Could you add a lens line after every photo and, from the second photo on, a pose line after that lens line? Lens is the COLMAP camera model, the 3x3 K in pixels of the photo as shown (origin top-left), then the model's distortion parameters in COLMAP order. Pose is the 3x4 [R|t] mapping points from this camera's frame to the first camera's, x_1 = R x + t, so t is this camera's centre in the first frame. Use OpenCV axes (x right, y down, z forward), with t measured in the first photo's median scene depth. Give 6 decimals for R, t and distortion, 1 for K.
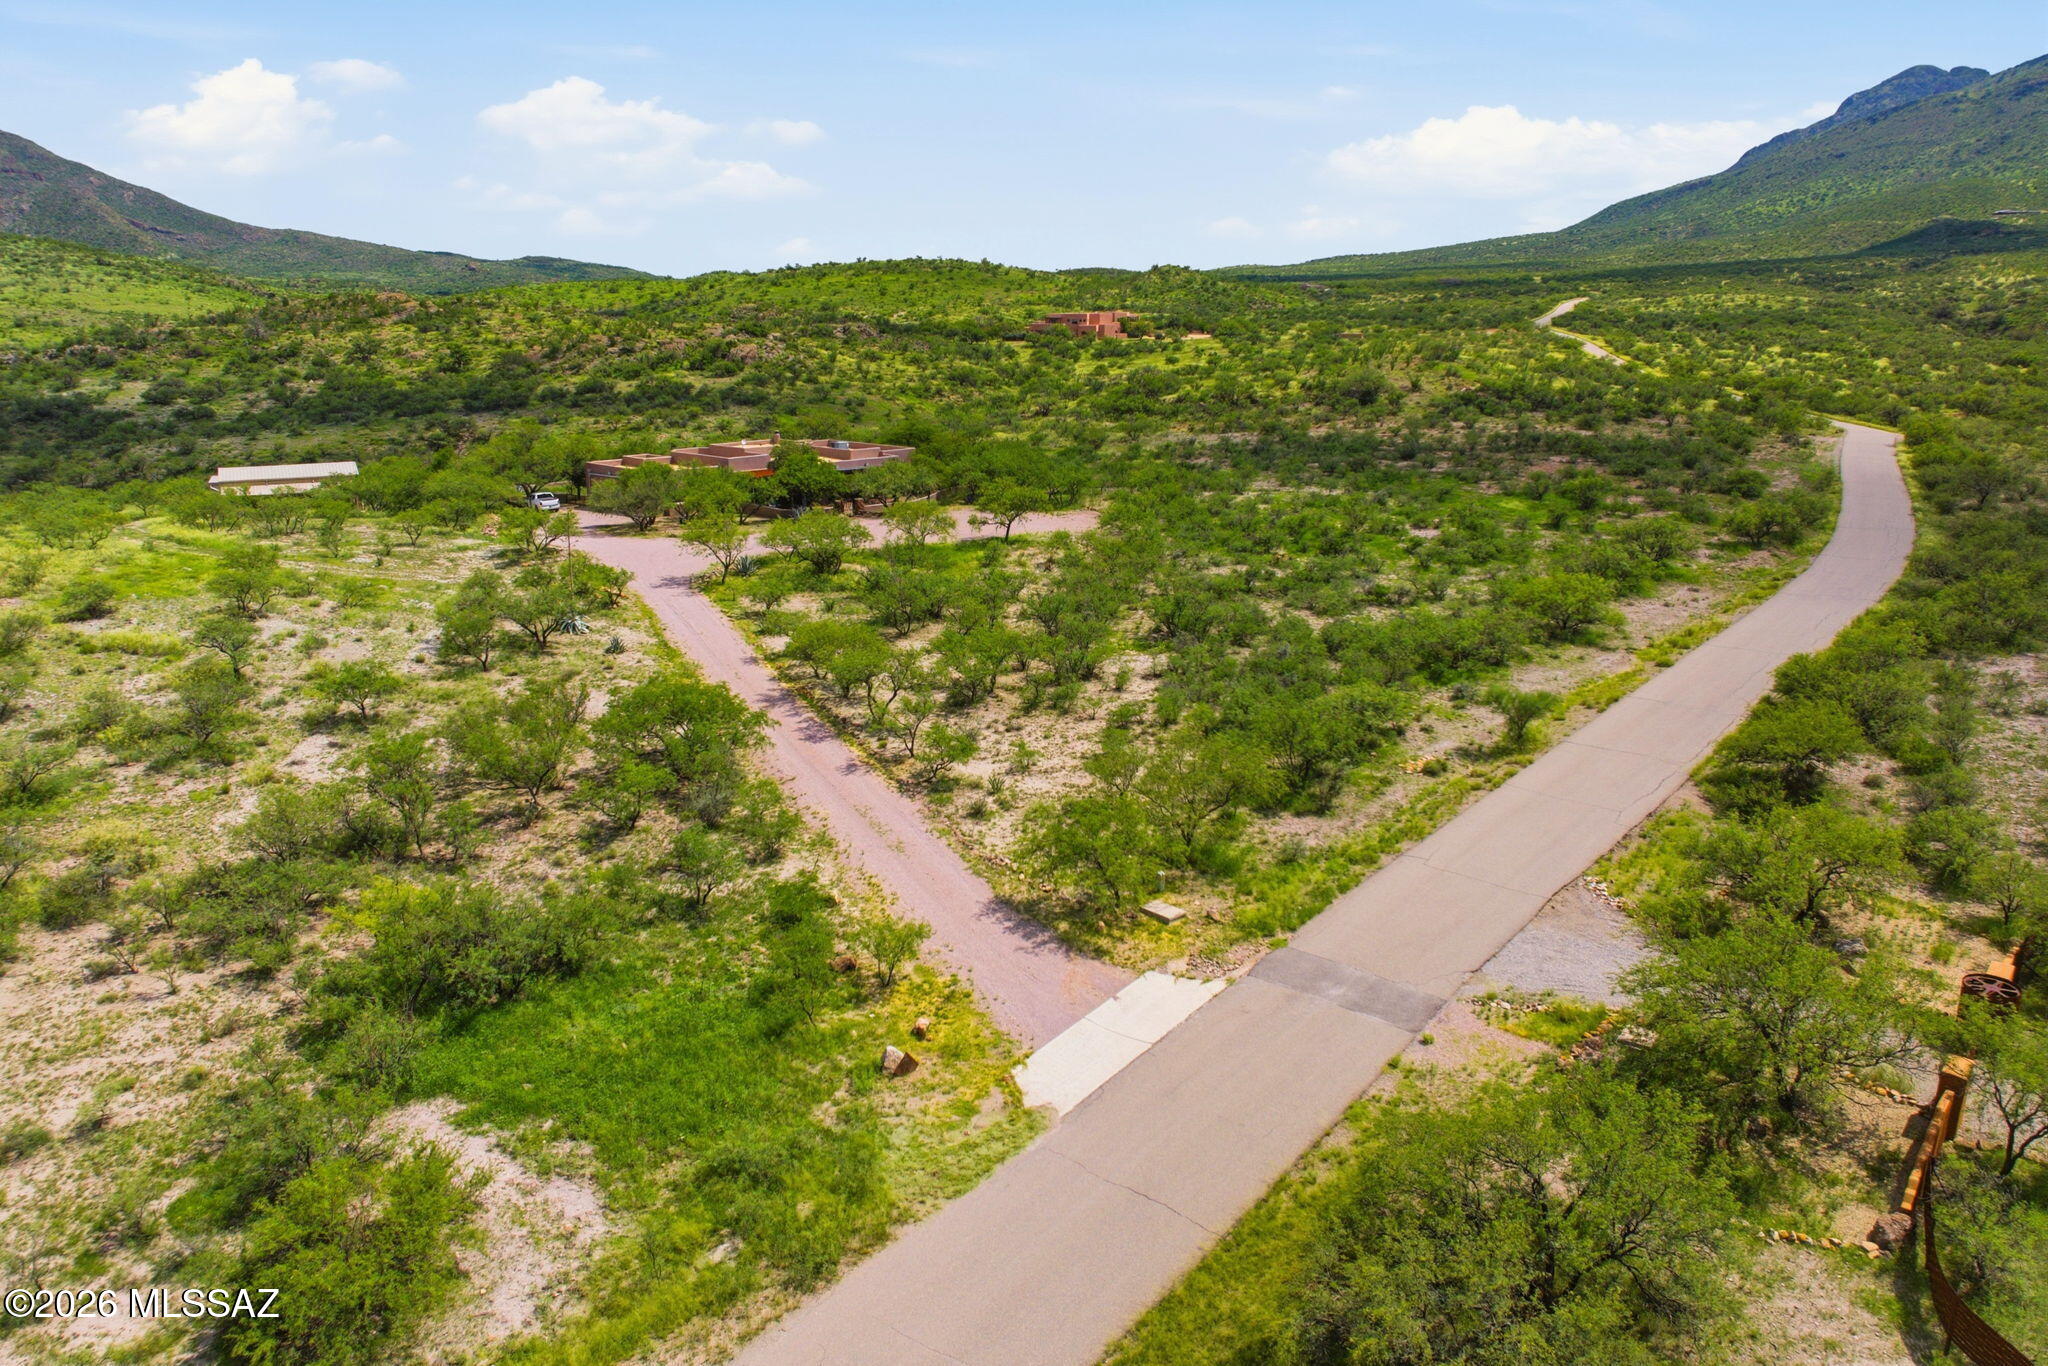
lens RADIAL K [[1430.2, 0, 1024.5], [0, 1430.2, 656.0], [0, 0, 1]] dist [-0.050901, 0.022279]
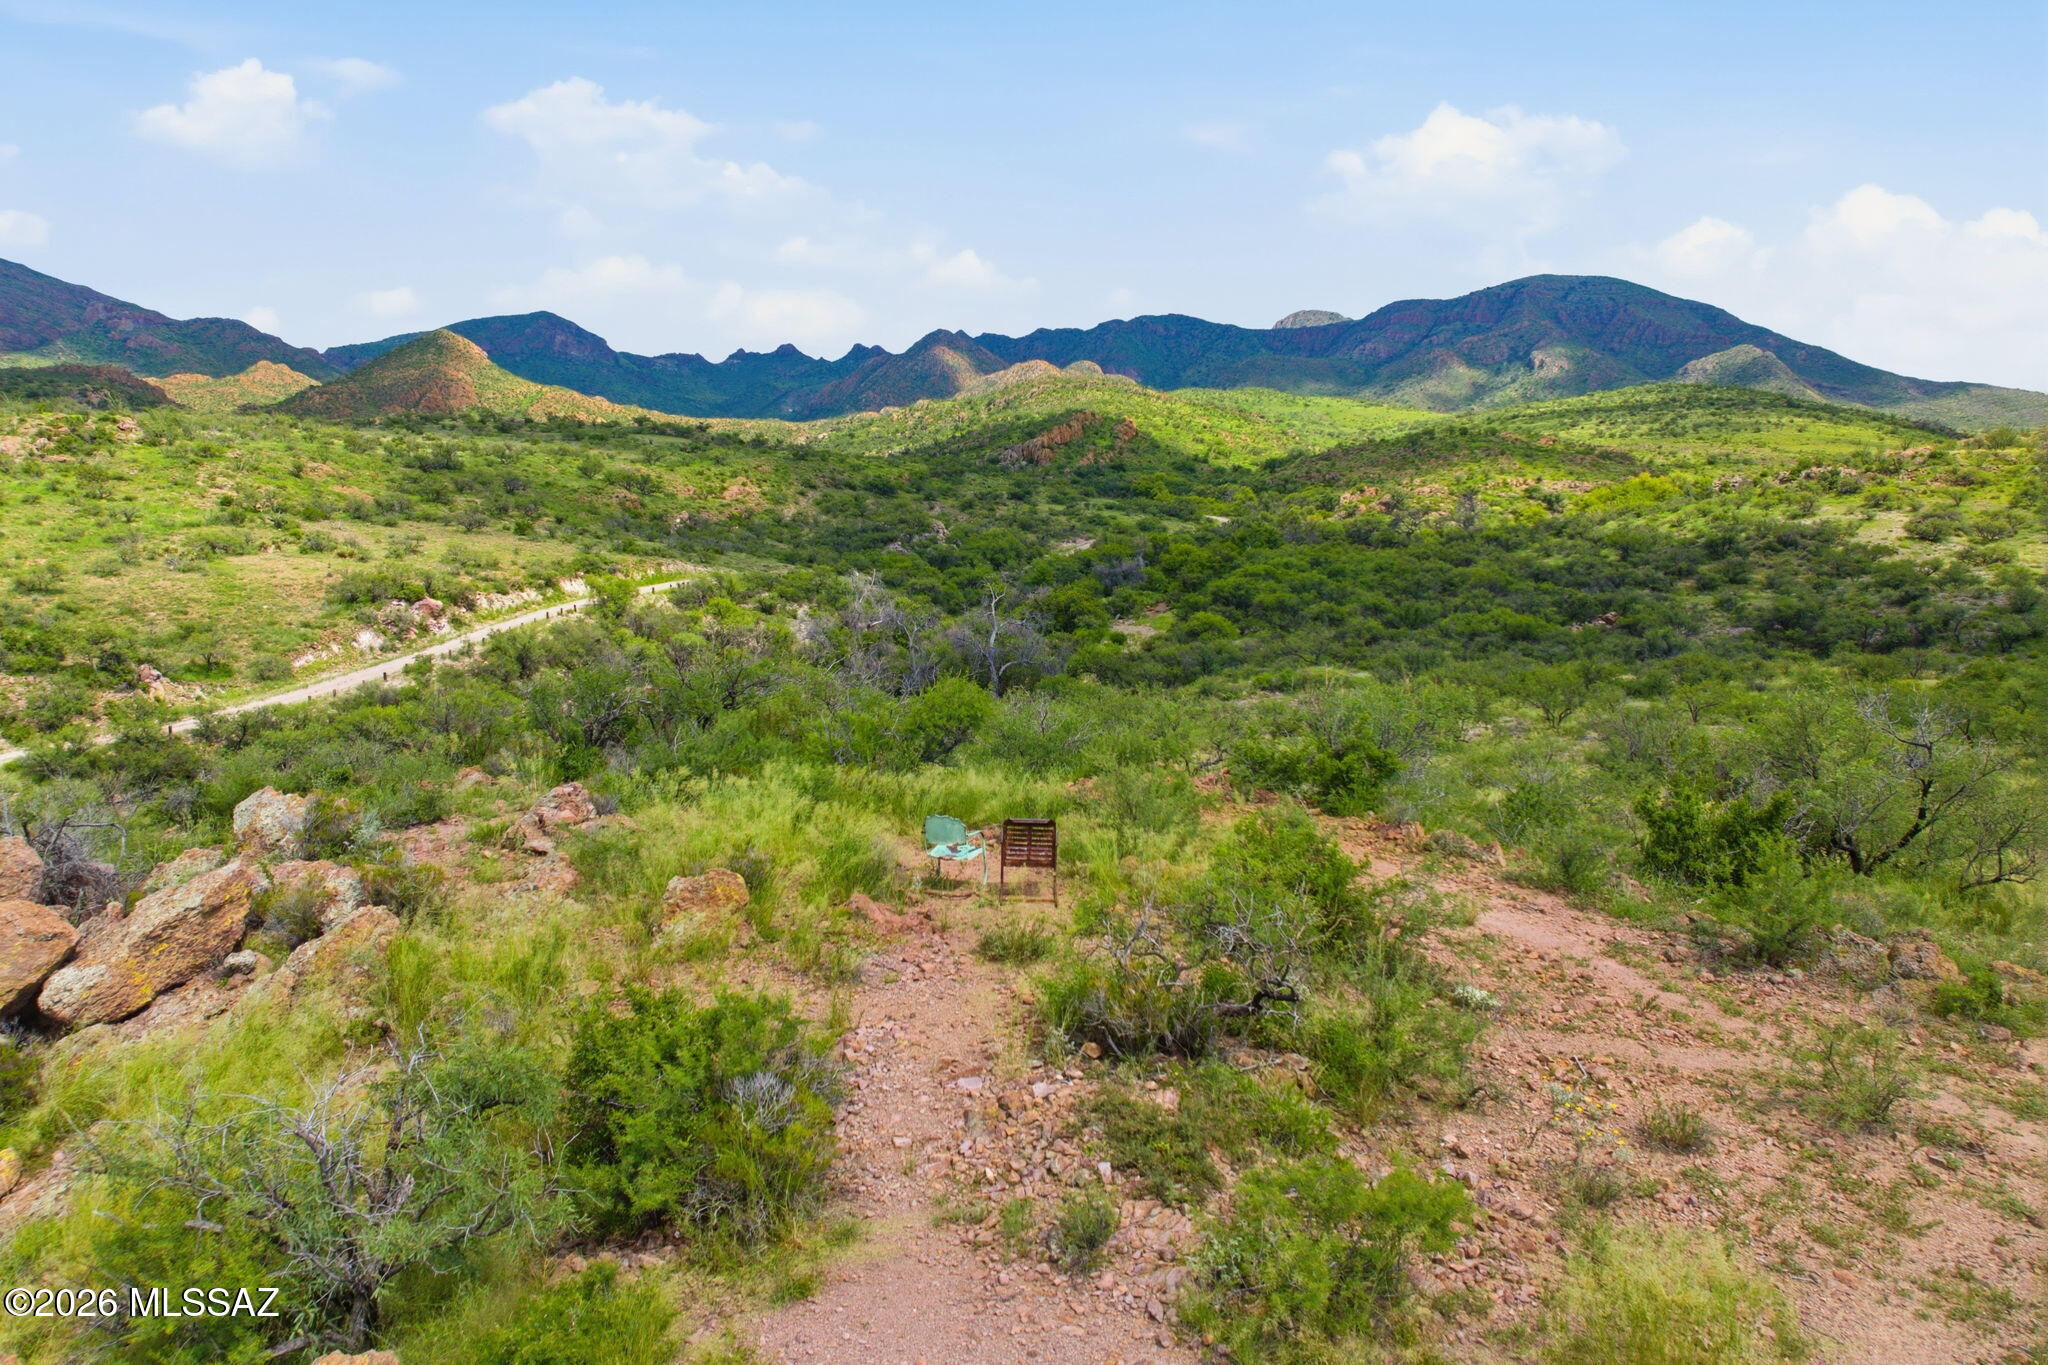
lens RADIAL K [[1430.2, 0, 1024.5], [0, 1430.2, 655.5], [0, 0, 1]] dist [-0.050901, 0.022279]
pose [[0.508858, 0.114669, -0.853179, -0.200311], [-0.207290, 0.978248, 0.007845, -0.024531], [0.835520, 0.172864, 0.521559, 0.205987]]
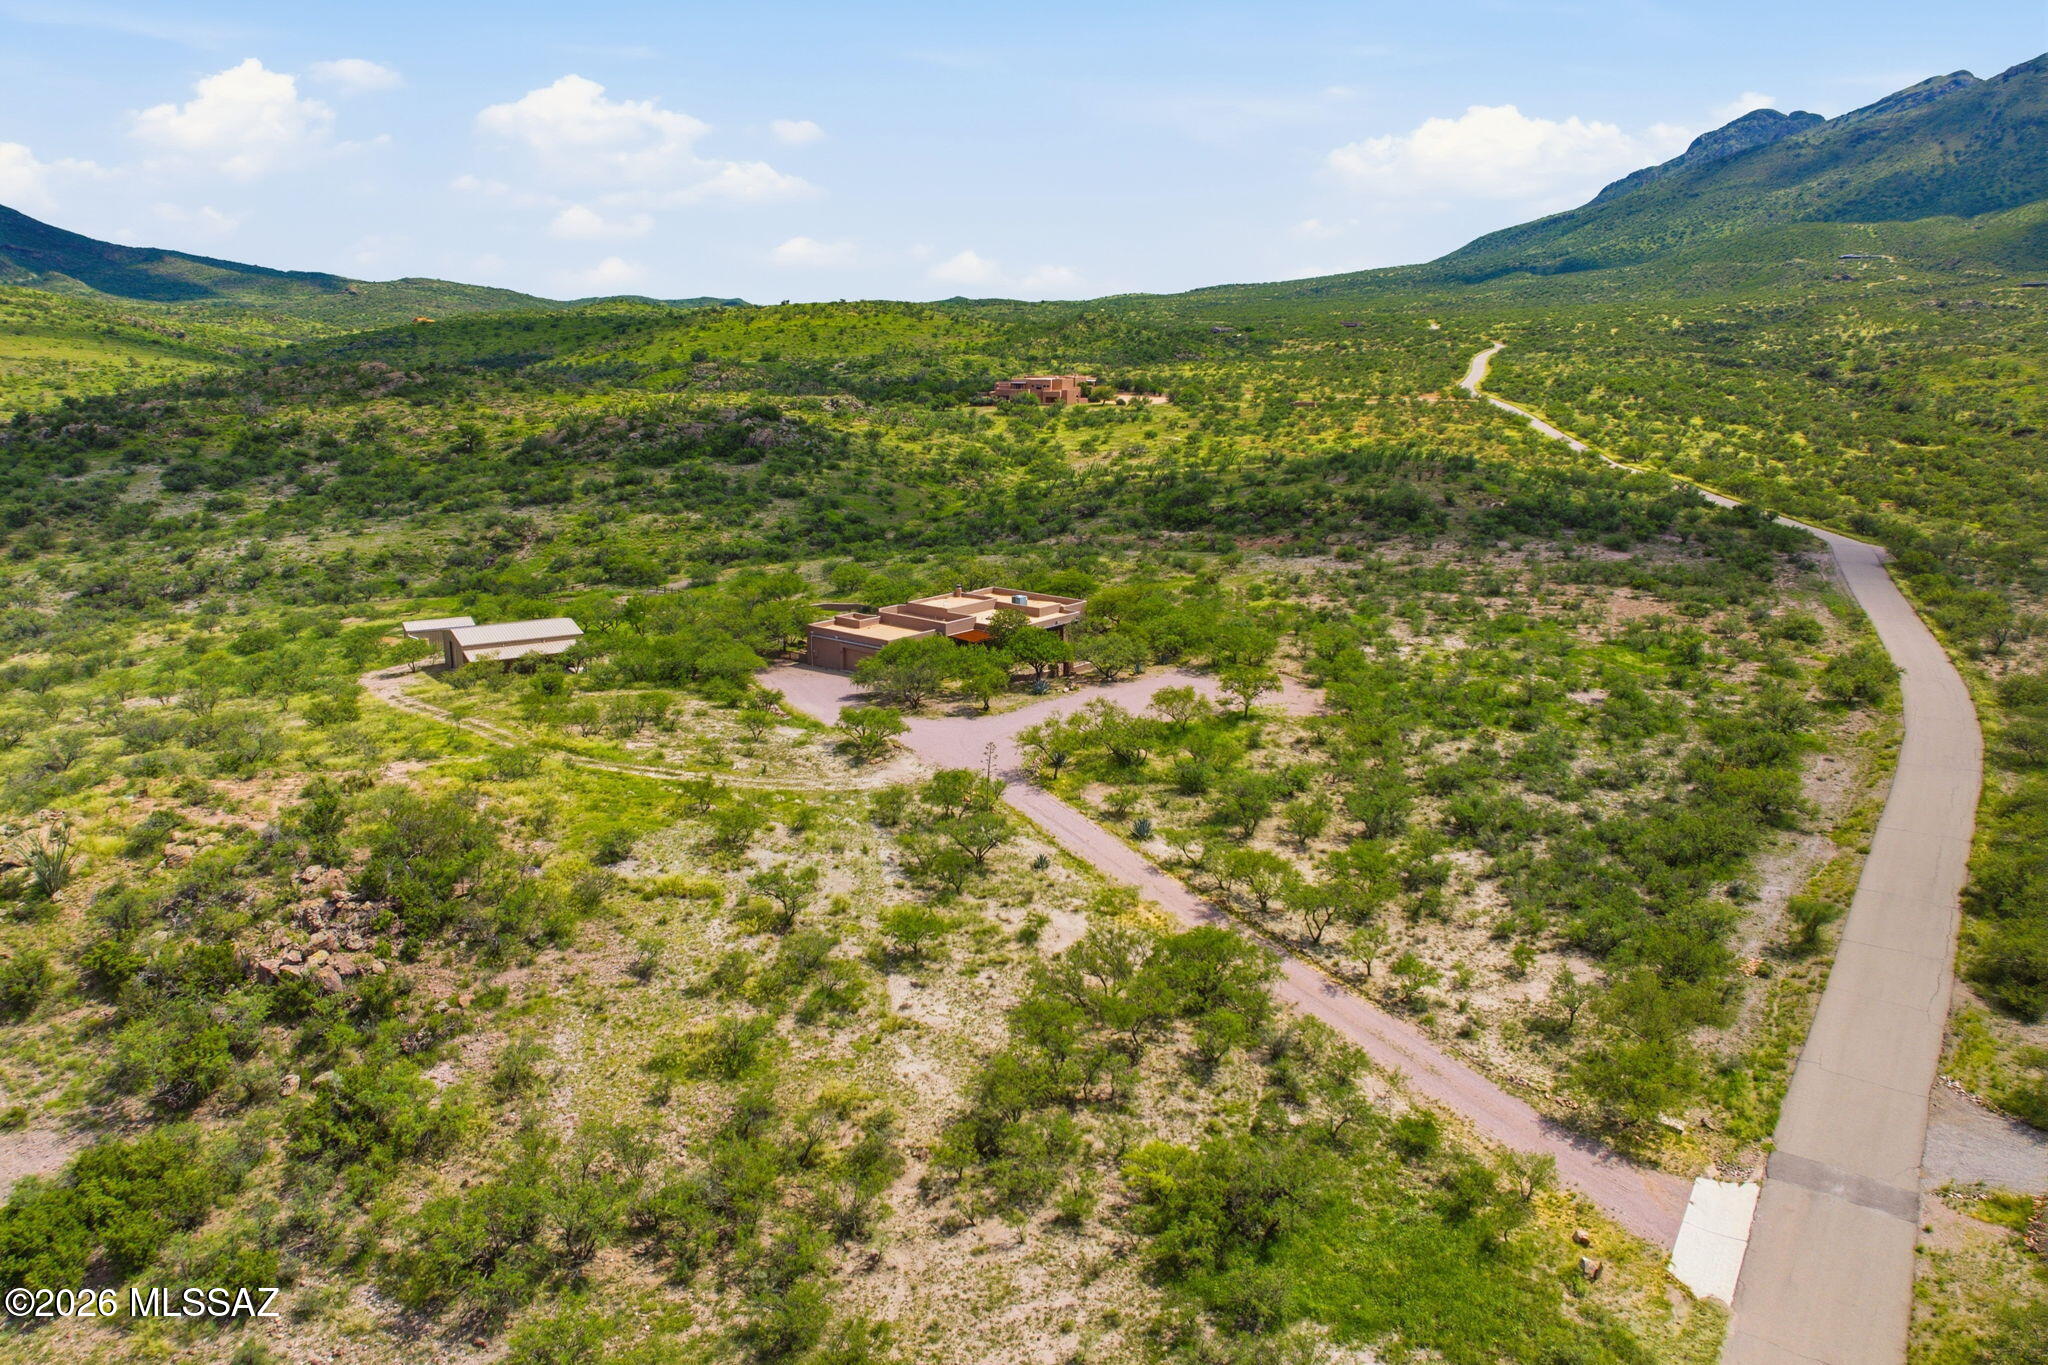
lens RADIAL K [[1425.1, 0, 1032.0], [0, 1425.1, 657.7], [0, 0, 1]] dist [-0.035117, -0.006431]
pose [[0.996215, -0.011339, 0.086175, -0.091851], [0.012432, 0.999849, -0.012154, -0.037825], [-0.086025, 0.013179, 0.996206, -0.042423]]
